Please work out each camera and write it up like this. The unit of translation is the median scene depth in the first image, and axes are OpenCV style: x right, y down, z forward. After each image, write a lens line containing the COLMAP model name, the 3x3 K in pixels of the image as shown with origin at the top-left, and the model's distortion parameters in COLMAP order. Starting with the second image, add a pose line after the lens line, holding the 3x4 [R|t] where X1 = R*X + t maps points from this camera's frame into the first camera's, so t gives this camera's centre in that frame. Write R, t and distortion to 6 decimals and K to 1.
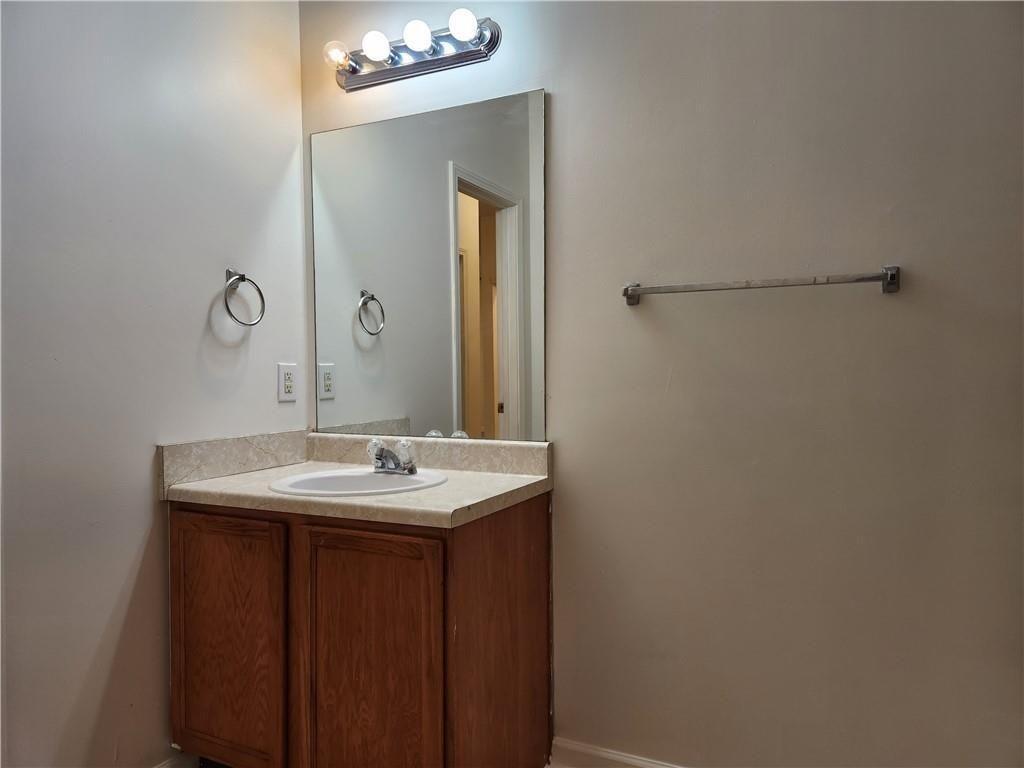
lens RADIAL K [[688.8, 0, 512.0], [0, 688.8, 384.0], [0, 0, 1]] dist [0.142950, -0.195074]
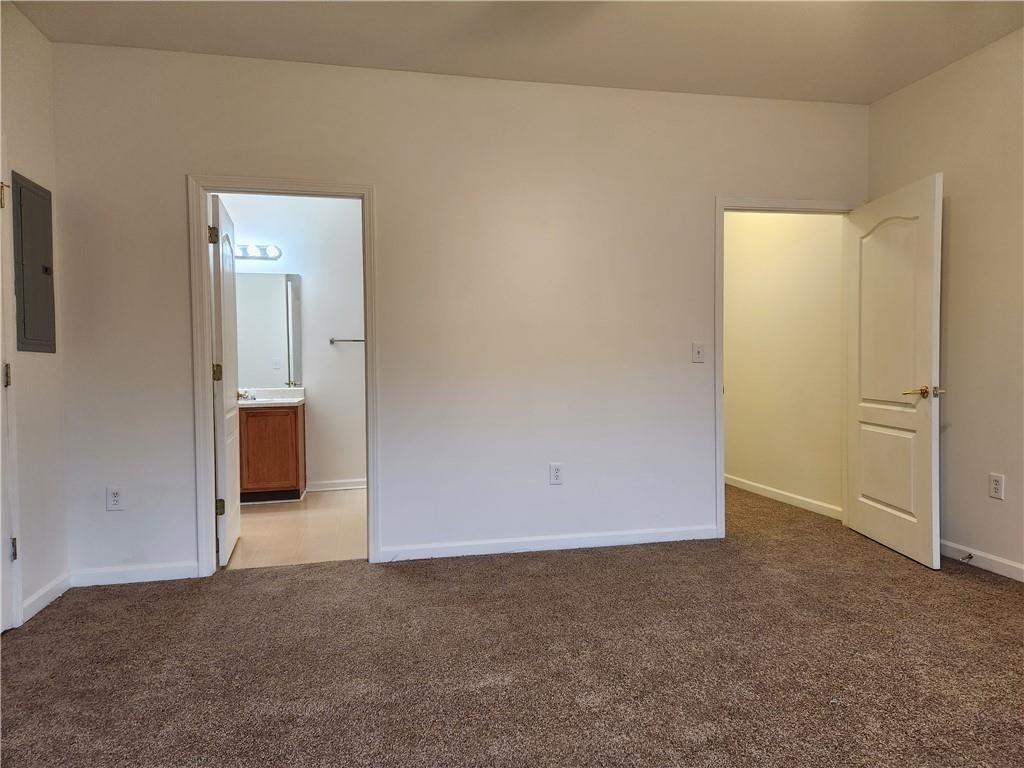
lens RADIAL K [[688.8, 0, 512.0], [0, 688.8, 384.0], [0, 0, 1]] dist [0.142950, -0.195074]
pose [[0.800290, -0.019070, 0.599309, -1.058954], [0.011384, 0.999797, 0.016612, 0.028387], [-0.599504, -0.006472, 0.800345, -2.033566]]
